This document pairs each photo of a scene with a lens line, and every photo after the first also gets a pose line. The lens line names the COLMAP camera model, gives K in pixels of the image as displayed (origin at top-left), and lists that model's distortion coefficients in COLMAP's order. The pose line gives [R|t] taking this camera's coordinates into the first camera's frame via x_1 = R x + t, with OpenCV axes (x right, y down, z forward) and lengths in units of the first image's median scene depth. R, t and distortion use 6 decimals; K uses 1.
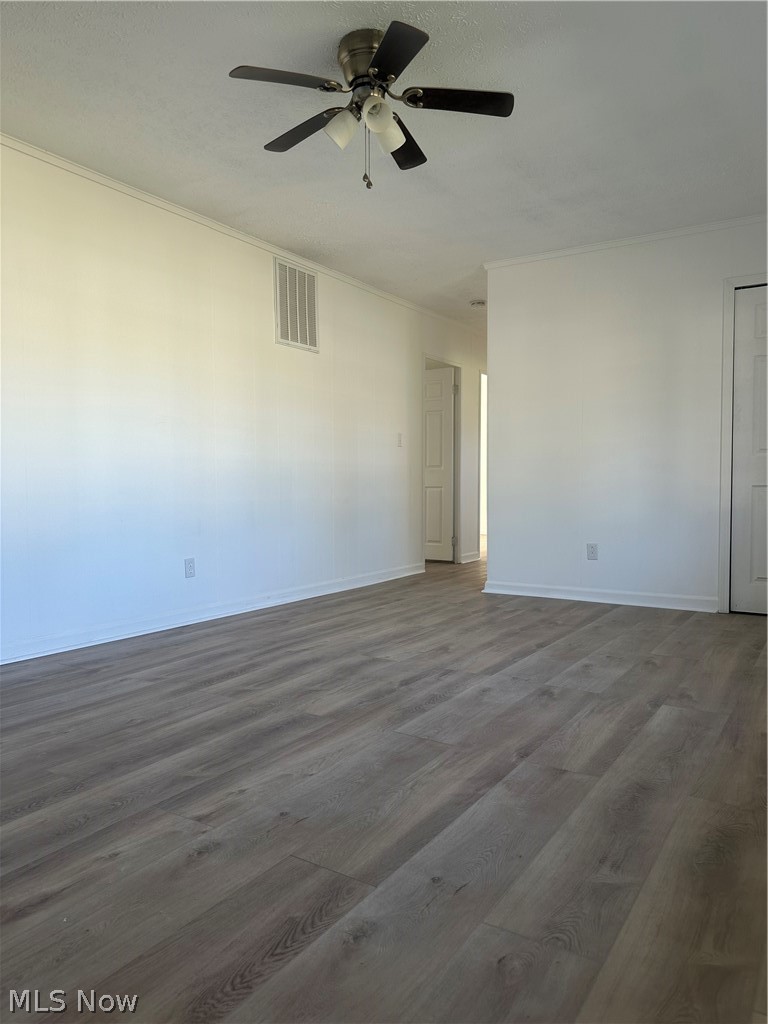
lens RADIAL K [[726.5, 0, 388.9], [0, 726.5, 514.3], [0, 0, 1]] dist [0.056843, -0.069826]
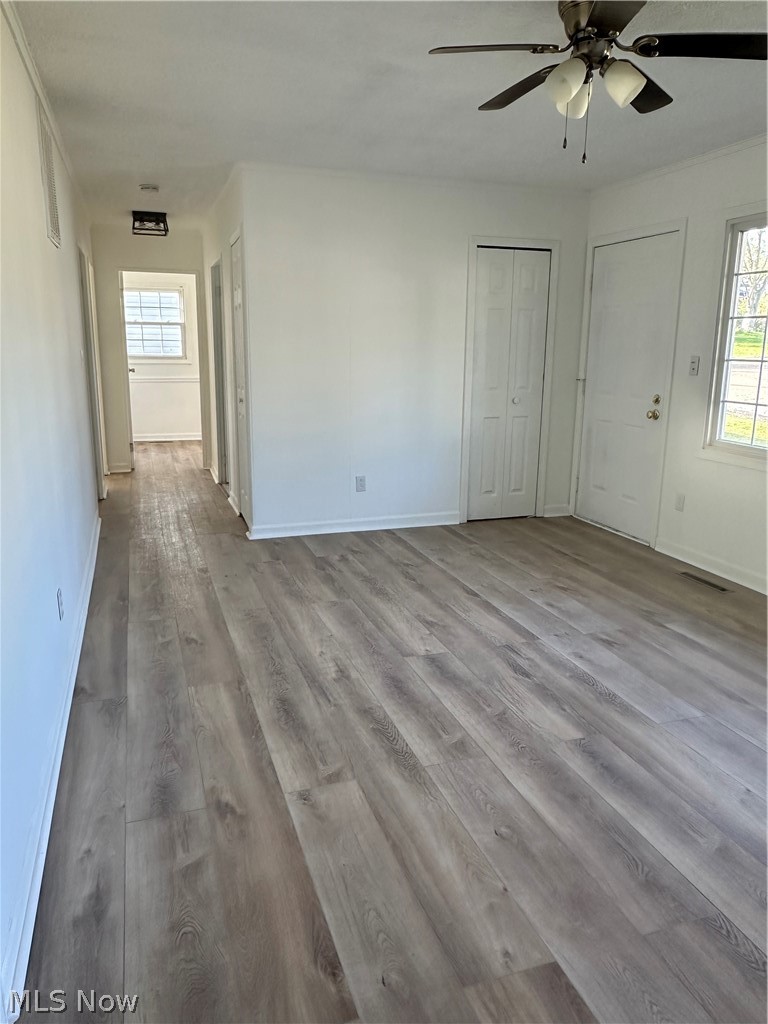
lens RADIAL K [[726.5, 0, 385.3], [0, 726.5, 514.4], [0, 0, 1]] dist [0.056843, -0.069826]
pose [[0.636845, -0.177268, 0.750337, -0.722320], [0.027321, 0.977787, 0.207815, -0.180746], [-0.770508, -0.111846, 0.627541, 0.450731]]
